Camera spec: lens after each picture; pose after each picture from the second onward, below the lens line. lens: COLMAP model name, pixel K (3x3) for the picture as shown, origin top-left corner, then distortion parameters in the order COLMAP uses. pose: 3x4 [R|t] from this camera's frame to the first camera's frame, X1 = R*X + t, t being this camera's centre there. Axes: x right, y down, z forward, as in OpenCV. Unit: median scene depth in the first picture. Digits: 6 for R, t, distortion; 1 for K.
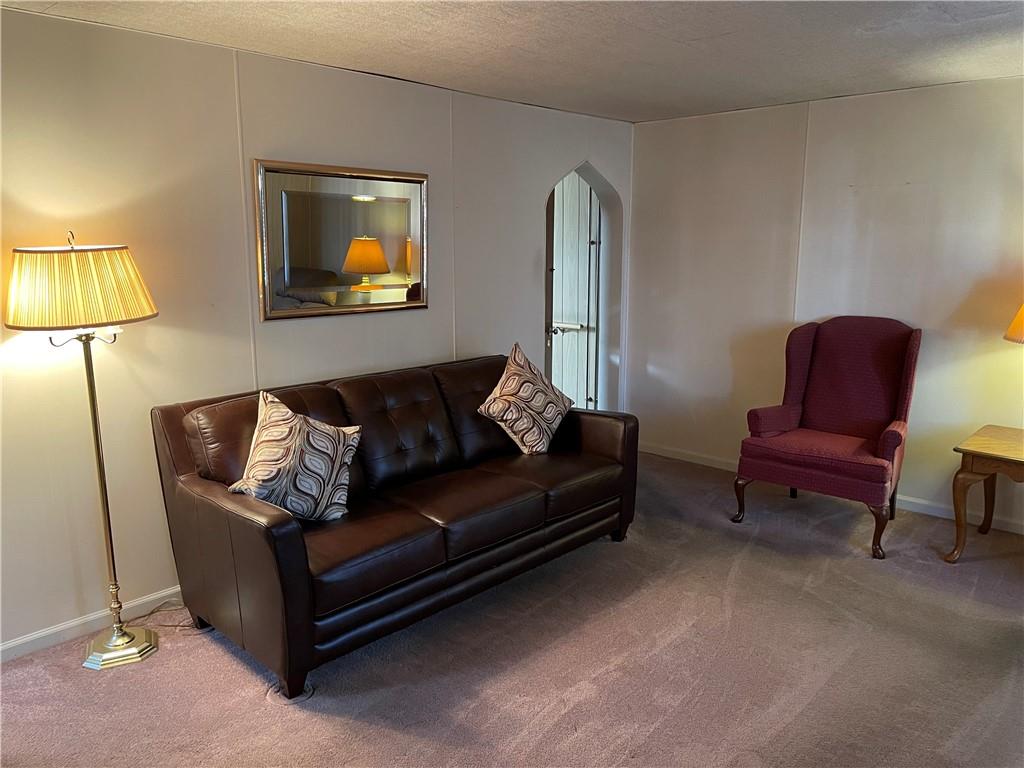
lens RADIAL K [[771.6, 0, 512.0], [0, 771.6, 384.0], [0, 0, 1]] dist [0.082921, -0.161475]
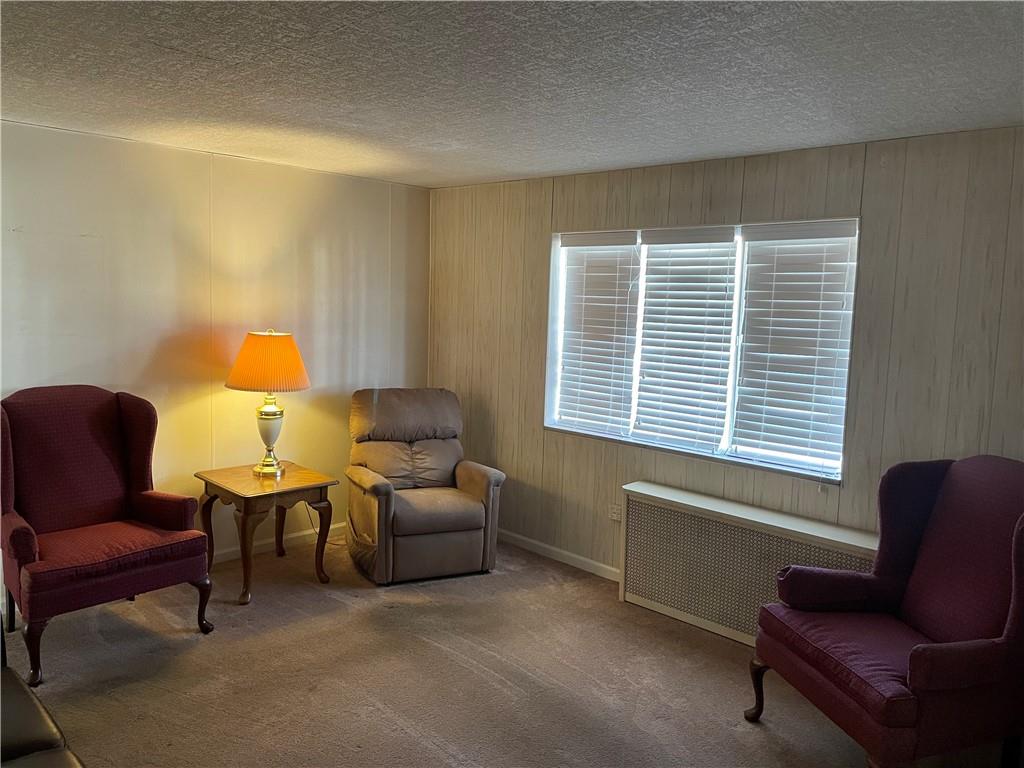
lens RADIAL K [[771.6, 0, 512.0], [0, 771.6, 384.0], [0, 0, 1]] dist [0.082921, -0.161475]
pose [[0.046508, -0.109422, 0.992907, -0.424297], [0.160279, 0.981921, 0.100703, -0.109961], [-0.985976, 0.154458, 0.063205, 0.521217]]
